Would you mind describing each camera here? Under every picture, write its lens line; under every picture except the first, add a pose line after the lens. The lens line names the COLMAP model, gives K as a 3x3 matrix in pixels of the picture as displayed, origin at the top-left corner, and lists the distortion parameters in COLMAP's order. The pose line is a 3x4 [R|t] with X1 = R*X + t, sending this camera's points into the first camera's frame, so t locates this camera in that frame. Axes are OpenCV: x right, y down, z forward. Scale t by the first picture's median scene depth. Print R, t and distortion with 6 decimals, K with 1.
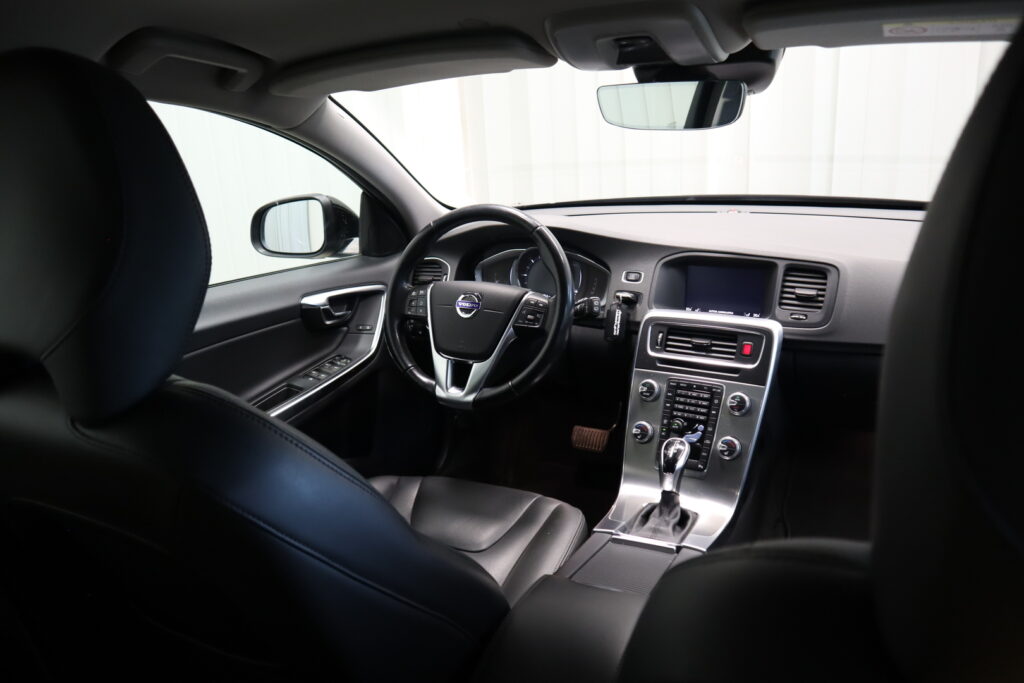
lens RADIAL K [[714.8, 0, 512.0], [0, 714.8, 341.5], [0, 0, 1]] dist [-0.125689, 0.087751]
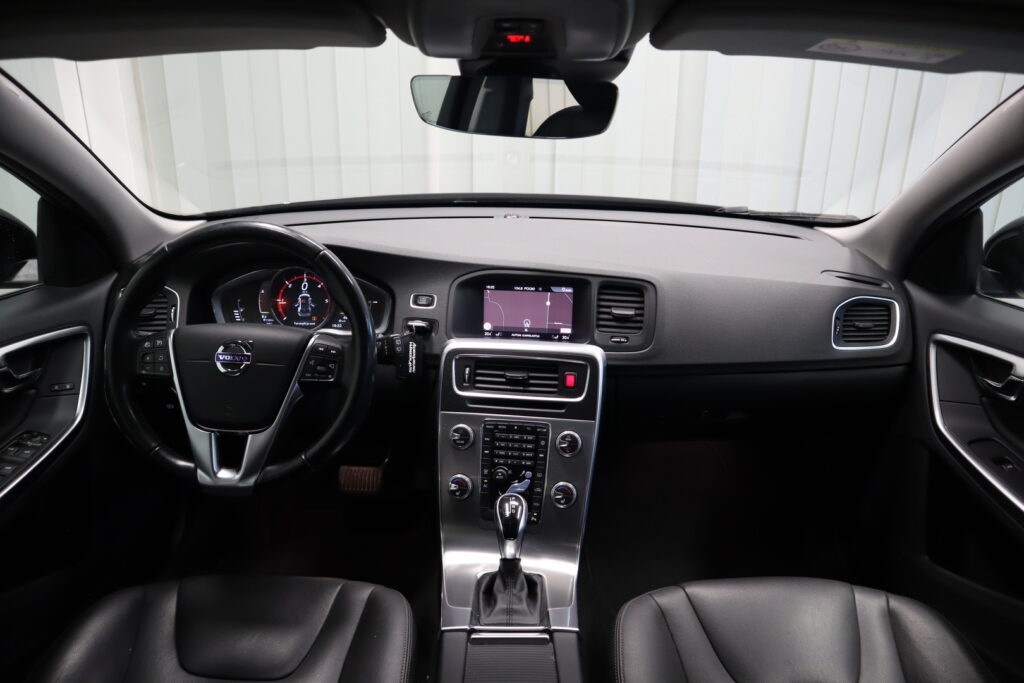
lens RADIAL K [[714.8, 0, 512.0], [0, 714.8, 341.5], [0, 0, 1]] dist [-0.125689, 0.087751]
pose [[0.901047, -0.083231, 0.425661, -0.110377], [0.069285, 0.996433, 0.048172, -0.084229], [-0.428152, -0.013913, 0.903599, 0.209823]]
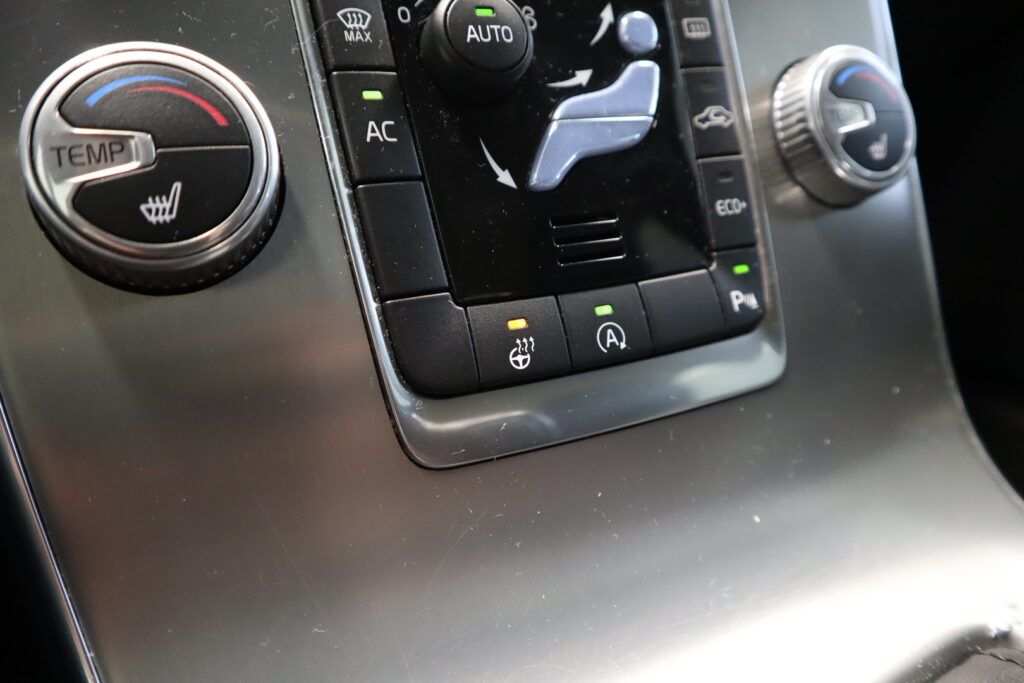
lens RADIAL K [[714.8, 0, 512.0], [0, 714.8, 341.5], [0, 0, 1]] dist [-0.125689, 0.087751]
pose [[0.487405, -0.290440, 0.823457, 0.127804], [0.193407, 0.955544, 0.222551, 0.140596], [-0.851487, 0.050790, 0.521910, 0.933167]]
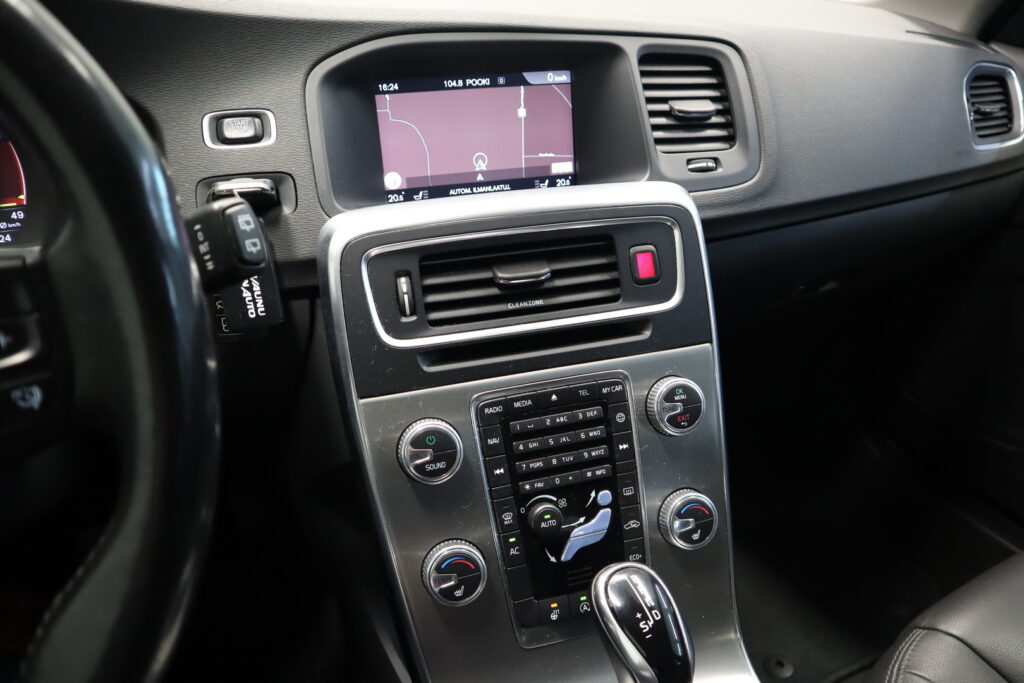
lens RADIAL K [[714.8, 0, 512.0], [0, 714.8, 341.5], [0, 0, 1]] dist [-0.125689, 0.087751]
pose [[0.635123, -0.301506, 0.711135, -0.007478], [0.194890, 0.953434, 0.230176, -0.052358], [-0.747420, -0.007597, 0.664309, 0.769056]]
